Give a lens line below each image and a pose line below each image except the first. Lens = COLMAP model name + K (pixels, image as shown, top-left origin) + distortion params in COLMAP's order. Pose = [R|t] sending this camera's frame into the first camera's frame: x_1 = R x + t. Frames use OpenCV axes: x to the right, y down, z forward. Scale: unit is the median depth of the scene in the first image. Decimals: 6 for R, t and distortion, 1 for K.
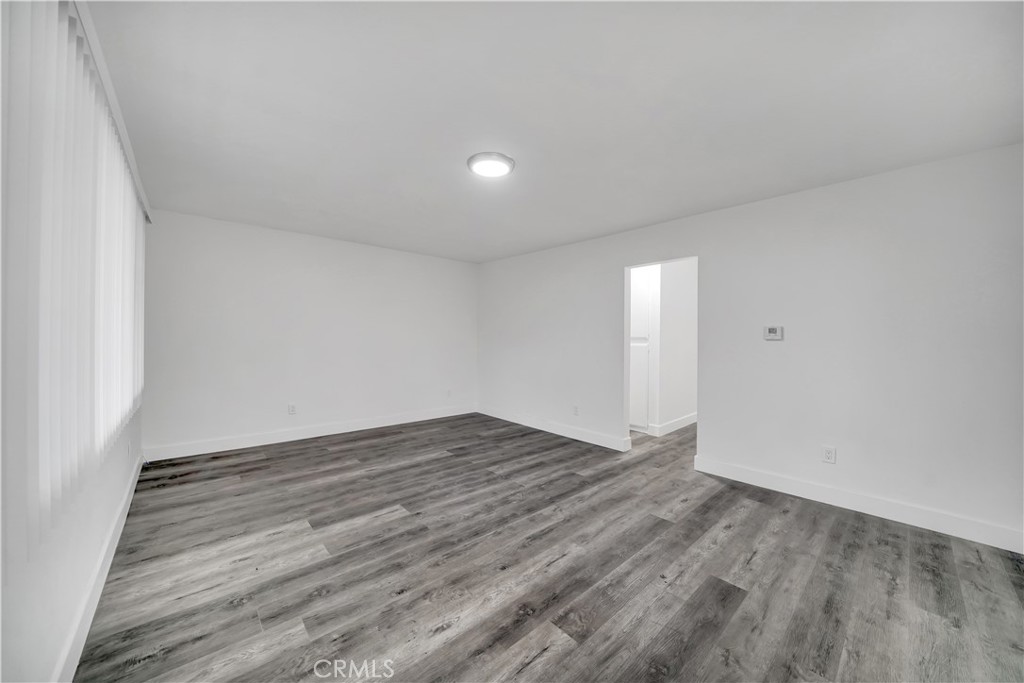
lens RADIAL K [[360.3, 0, 506.3], [0, 360.3, 338.3], [0, 0, 1]] dist [-0.017032, 0.000311]
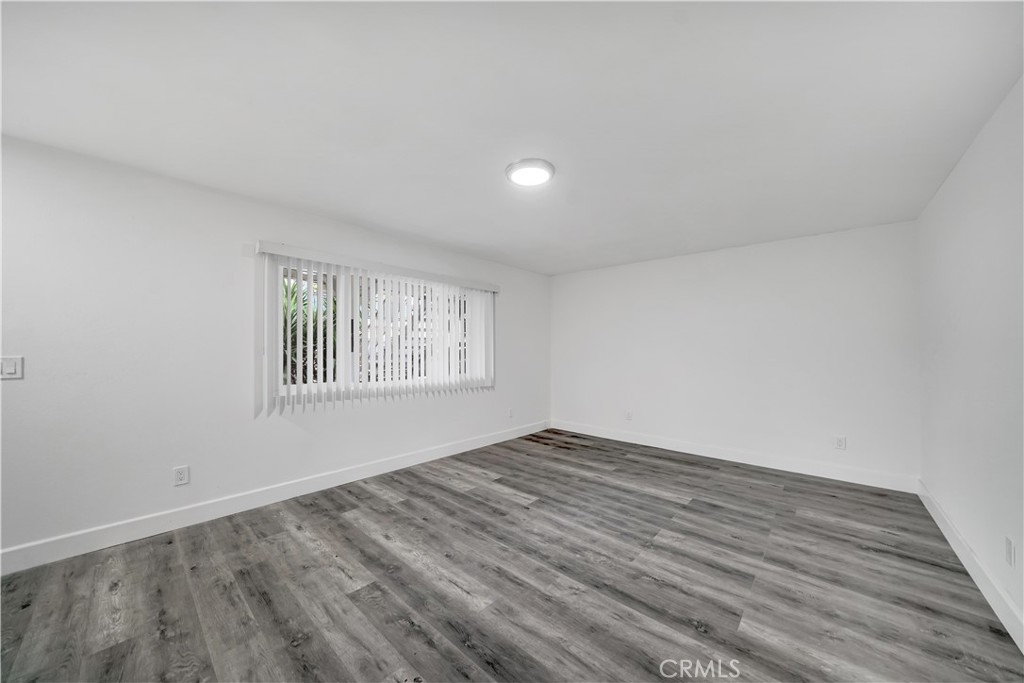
lens RADIAL K [[360.3, 0, 505.8], [0, 360.3, 343.7], [0, 0, 1]] dist [-0.017032, 0.000311]
pose [[0.111879, -0.027578, -0.993339, 0.817561], [-0.008509, 0.999552, -0.028709, 0.007957], [0.993685, 0.011664, 0.111594, 0.751004]]
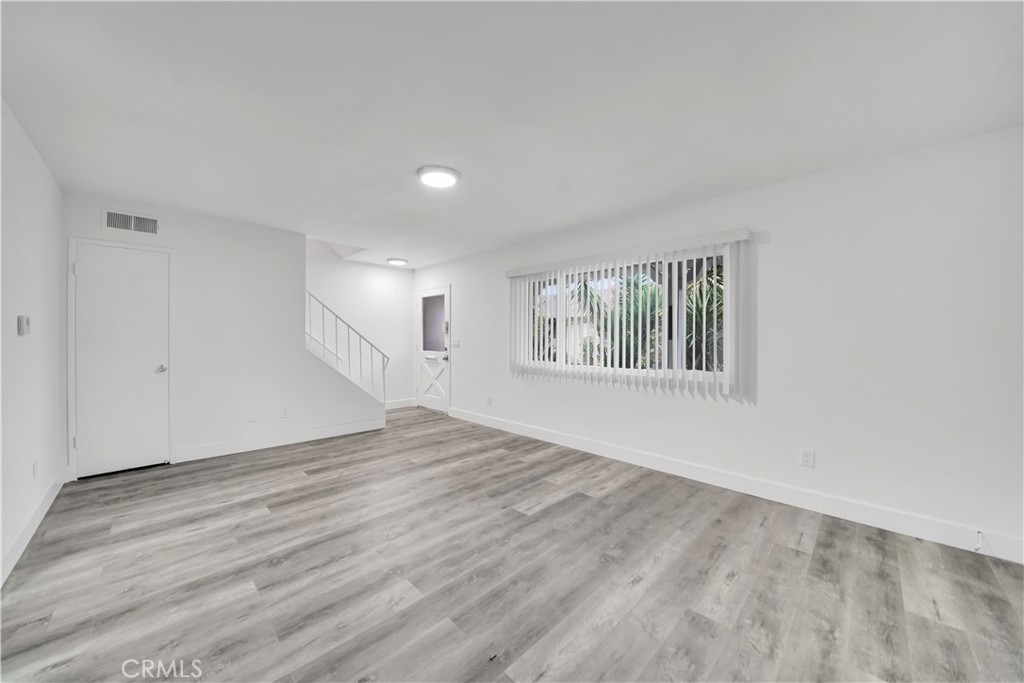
lens RADIAL K [[360.3, 0, 511.0], [0, 360.3, 340.9], [0, 0, 1]] dist [-0.017032, 0.000311]
pose [[-0.997553, -0.015011, -0.068280, -0.175617], [-0.015989, 0.999777, 0.013792, -0.011401], [0.068058, 0.014850, -0.997571, 1.907738]]
